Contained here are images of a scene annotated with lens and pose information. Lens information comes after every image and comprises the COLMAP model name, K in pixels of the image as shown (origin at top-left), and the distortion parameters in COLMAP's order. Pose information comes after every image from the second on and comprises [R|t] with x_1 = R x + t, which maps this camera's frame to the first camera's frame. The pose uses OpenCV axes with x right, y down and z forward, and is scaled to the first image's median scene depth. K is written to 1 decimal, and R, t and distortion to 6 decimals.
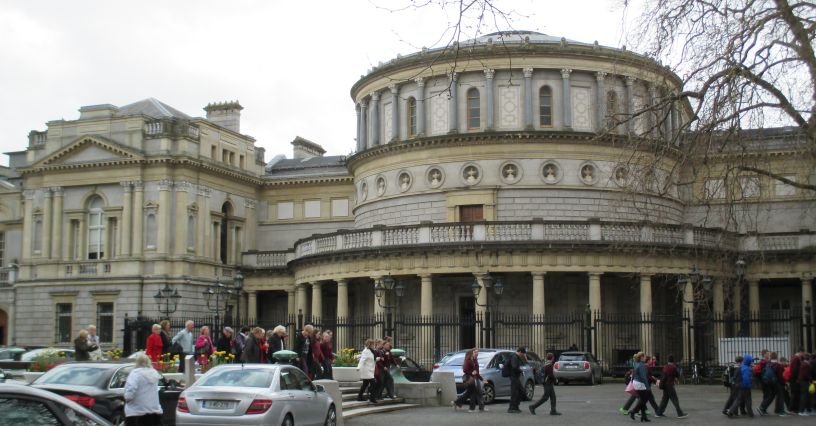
lens RADIAL K [[597.1, 0, 408.0], [0, 597.1, 213.0], [0, 0, 1]] dist [-0.003628, -0.000929]
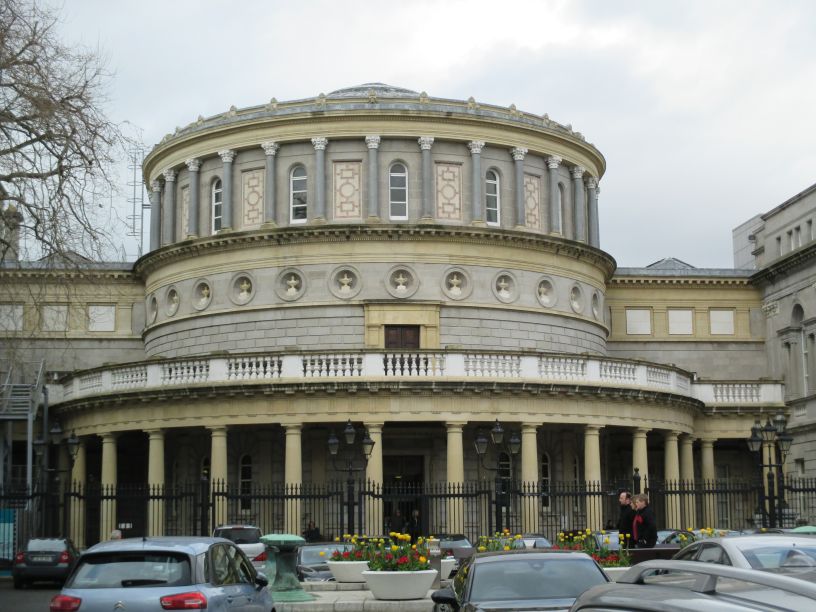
lens RADIAL K [[861.3, 0, 408.0], [0, 861.3, 306.0], [0, 0, 1]] dist [0.014759, -0.275961]
pose [[0.999087, 0.003409, -0.042596, 0.279499], [-0.004693, 0.999537, -0.030075, -0.008760], [0.042473, 0.030247, 0.998640, -0.021295]]
